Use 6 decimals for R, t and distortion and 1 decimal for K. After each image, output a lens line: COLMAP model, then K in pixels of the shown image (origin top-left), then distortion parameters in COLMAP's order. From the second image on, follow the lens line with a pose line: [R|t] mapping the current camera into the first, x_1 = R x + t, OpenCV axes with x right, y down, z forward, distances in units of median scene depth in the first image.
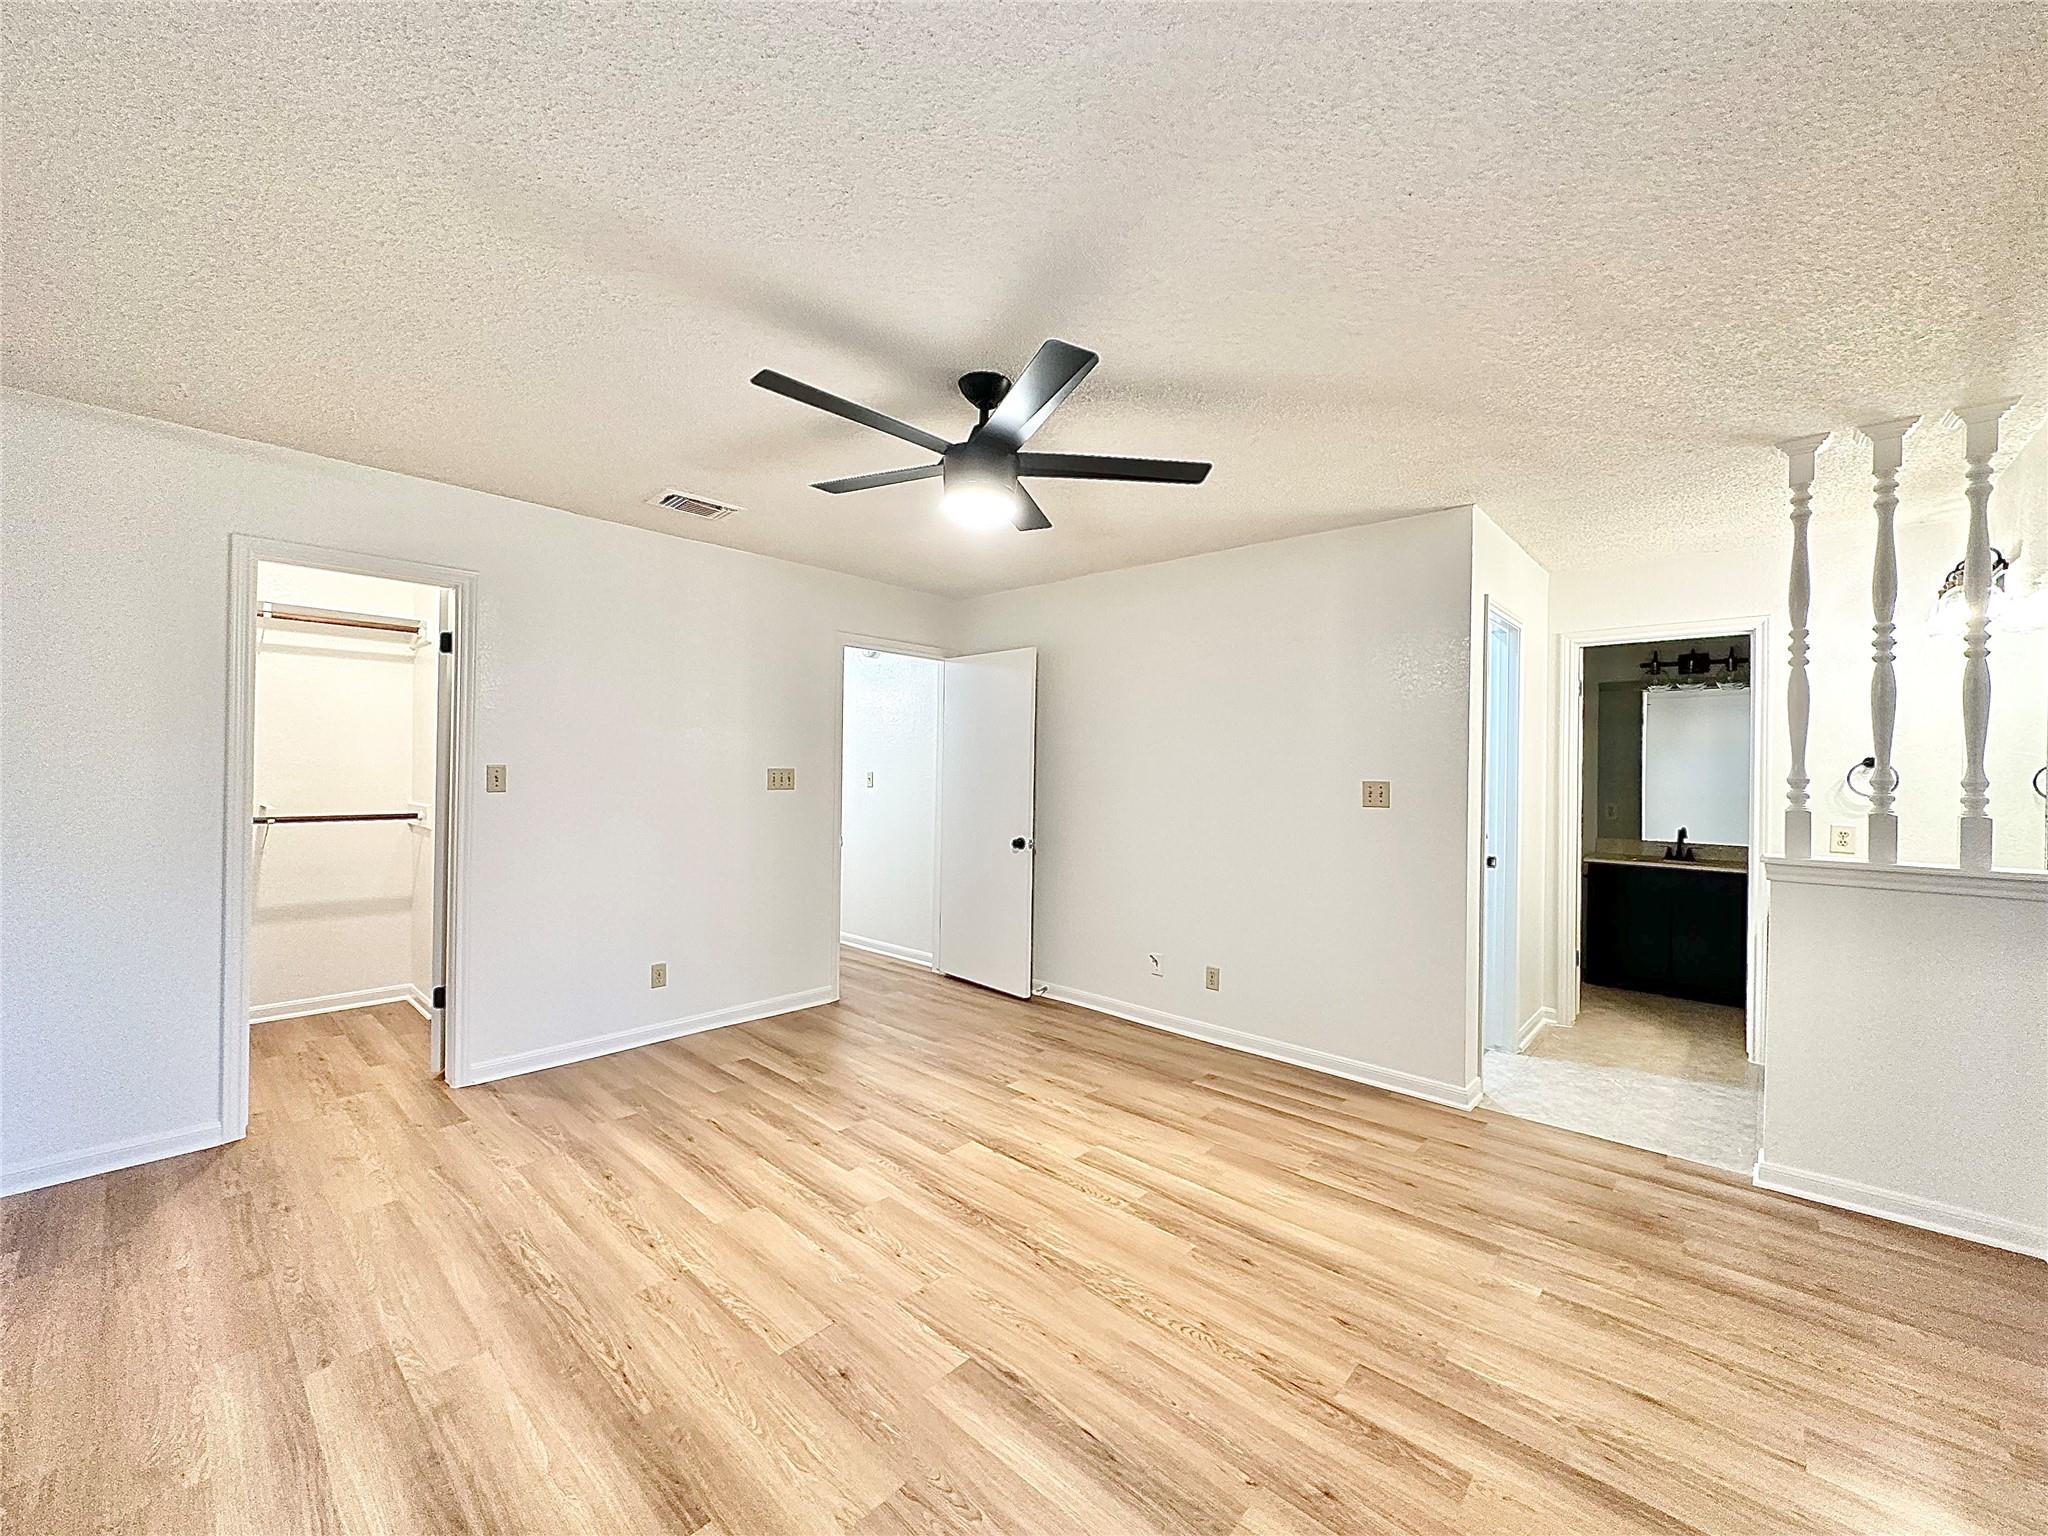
lens RADIAL K [[814.4, 0, 1024.8], [0, 814.4, 756.3], [0, 0, 1]] dist [-0.000392, 0.000432]
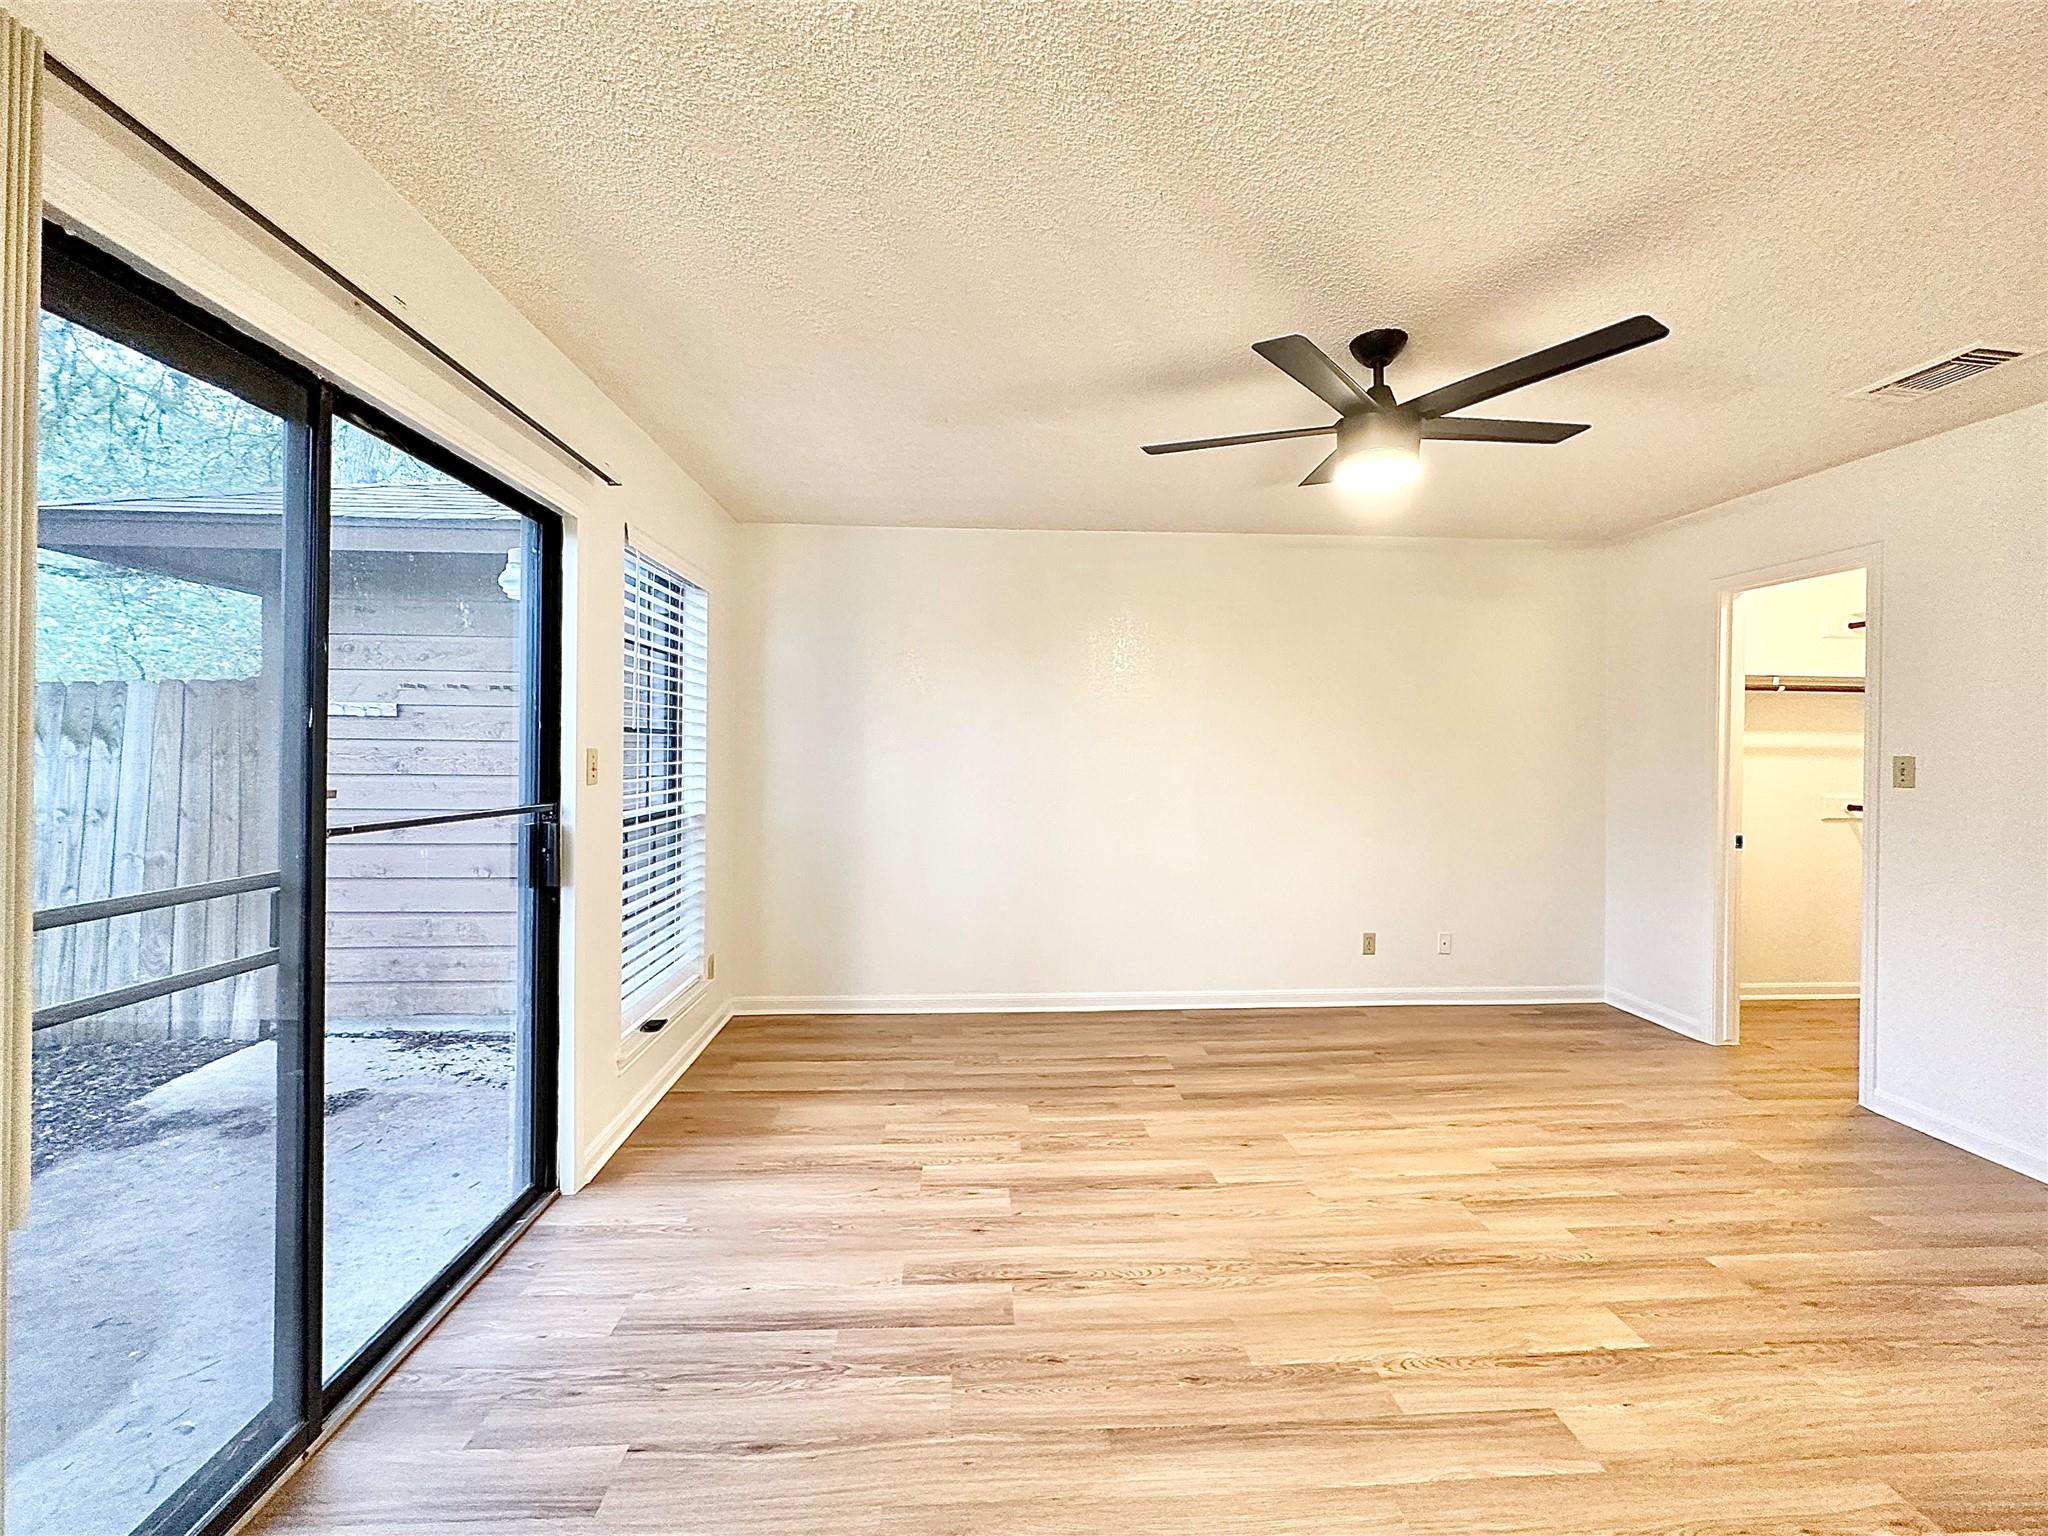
lens RADIAL K [[814.4, 0, 1024.8], [0, 814.4, 756.3], [0, 0, 1]] dist [-0.000392, 0.000432]
pose [[-0.691347, -0.011165, -0.722436, 0.781478], [-0.009629, 0.999934, -0.006239, 0.030582], [0.722458, 0.002643, -0.691409, 1.169699]]
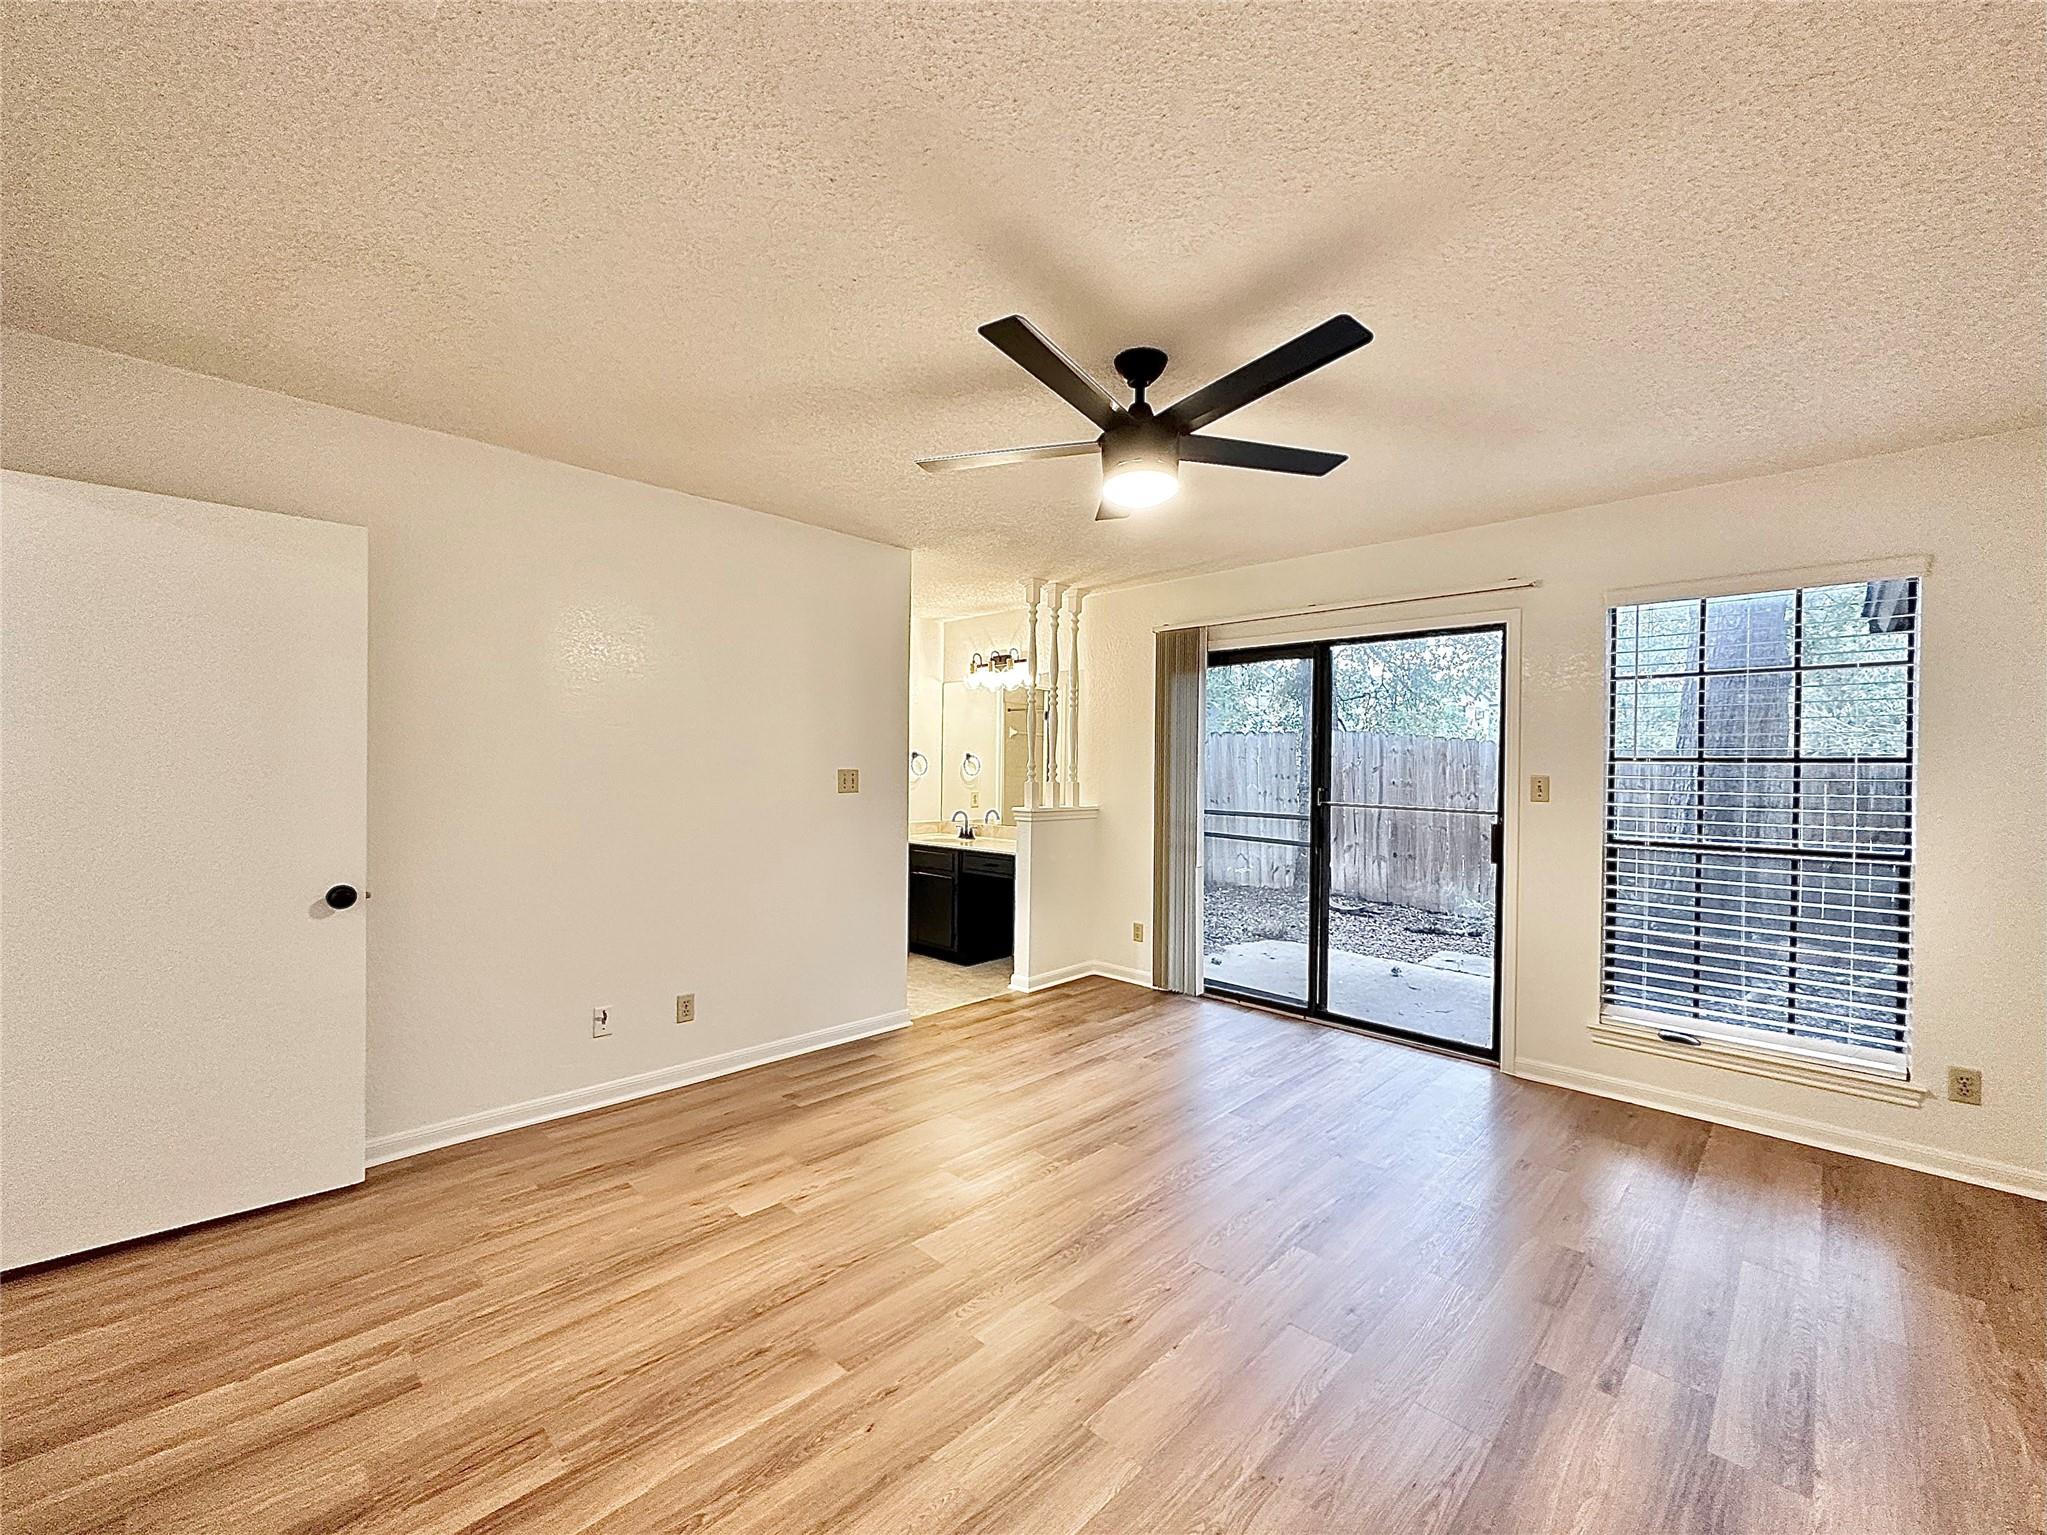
lens RADIAL K [[832.1, 0, 1016.9], [0, 832.1, 766.3], [0, 0, 1]] dist [-0.001271, -0.000038]
pose [[0.036407, -0.006957, 0.999313, -0.905174], [-0.021265, 0.999744, 0.007735, 0.017226], [-0.999111, -0.021532, 0.036250, 0.952250]]
